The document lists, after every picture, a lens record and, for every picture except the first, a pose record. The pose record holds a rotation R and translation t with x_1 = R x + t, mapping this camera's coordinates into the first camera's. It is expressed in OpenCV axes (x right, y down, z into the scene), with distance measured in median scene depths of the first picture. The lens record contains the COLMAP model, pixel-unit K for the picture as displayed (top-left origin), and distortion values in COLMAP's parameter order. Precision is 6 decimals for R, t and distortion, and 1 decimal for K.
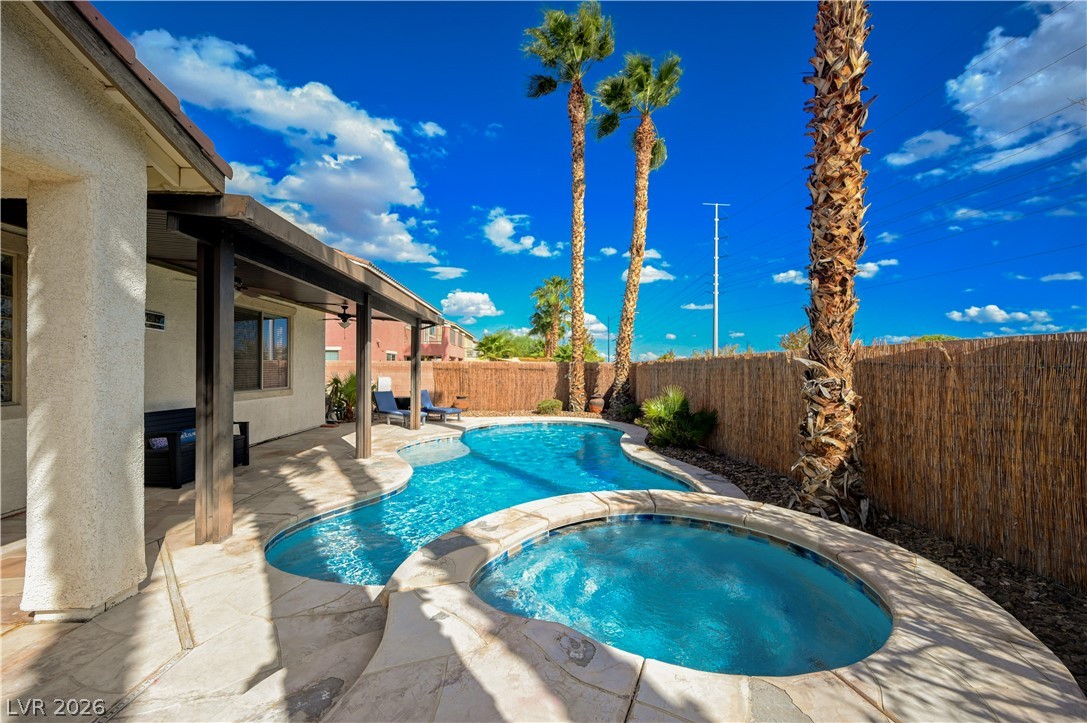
lens RADIAL K [[431.3, 0, 545.4], [0, 431.3, 367.0], [0, 0, 1]] dist [0.005463, -0.001222]
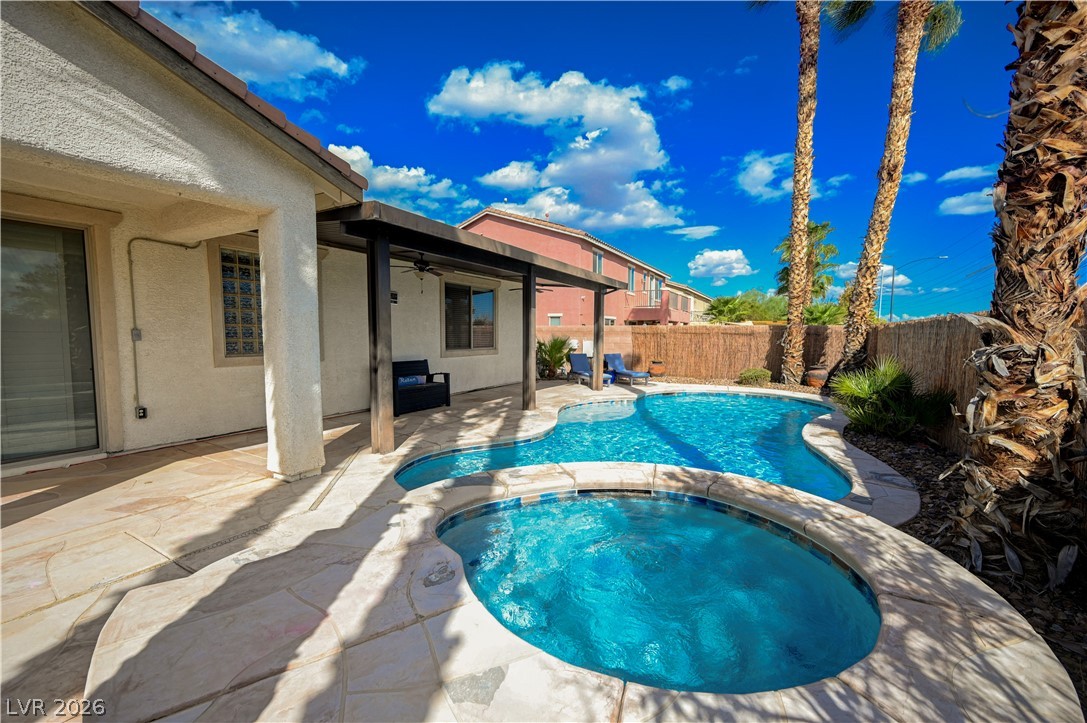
lens RADIAL K [[431.3, 0, 542.5], [0, 431.3, 363.6], [0, 0, 1]] dist [0.005463, -0.001222]
pose [[0.843059, 0.038843, -0.536416, 0.204129], [-0.000283, 0.997420, 0.071780, 0.004237], [0.537821, -0.060363, 0.840896, 0.051823]]
